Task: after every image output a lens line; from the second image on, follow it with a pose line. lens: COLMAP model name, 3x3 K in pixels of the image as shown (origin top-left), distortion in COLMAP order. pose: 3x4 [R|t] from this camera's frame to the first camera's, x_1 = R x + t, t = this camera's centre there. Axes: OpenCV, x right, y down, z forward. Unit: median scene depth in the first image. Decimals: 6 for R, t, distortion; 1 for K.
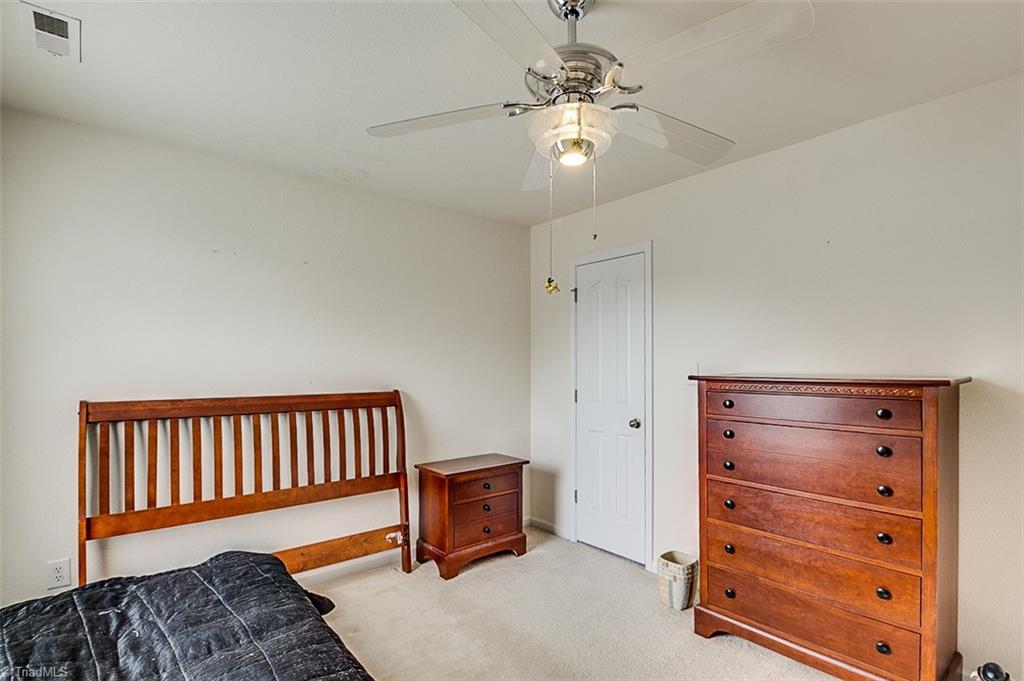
lens RADIAL K [[499.6, 0, 513.5], [0, 499.6, 371.0], [0, 0, 1]] dist [0.028939, -0.013450]
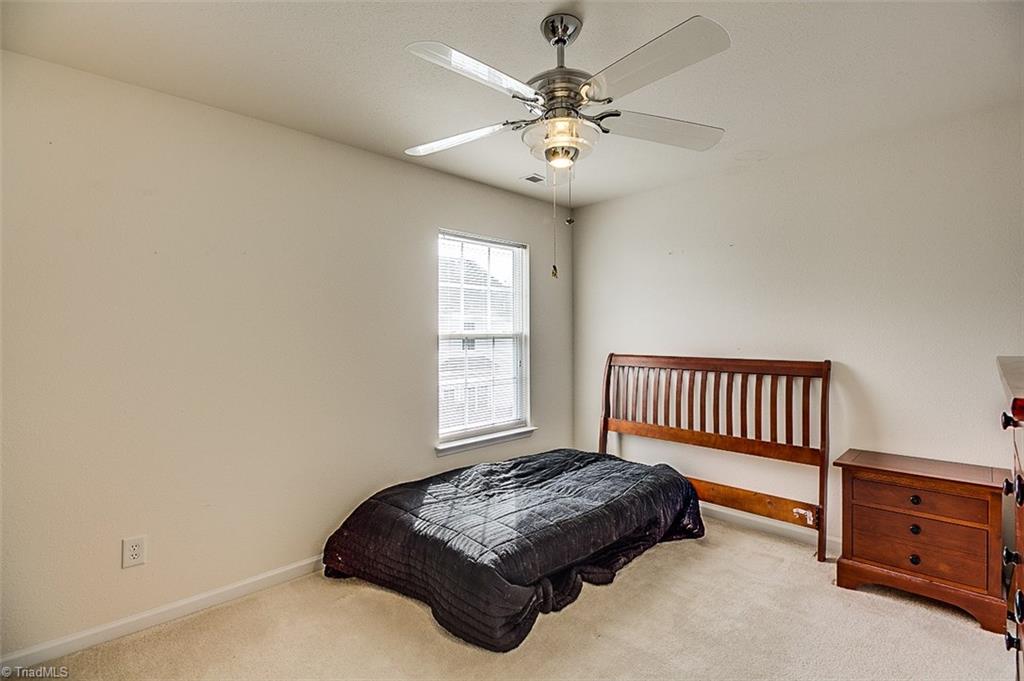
lens RADIAL K [[467.3, 0, 515.8], [0, 467.3, 336.0], [0, 0, 1]] dist [0.000152, -0.000301]
pose [[0.106144, 0.008678, -0.994313, 0.582896], [-0.002029, 0.999962, 0.008510, -0.013082], [0.994349, 0.001114, 0.106158, 0.365203]]
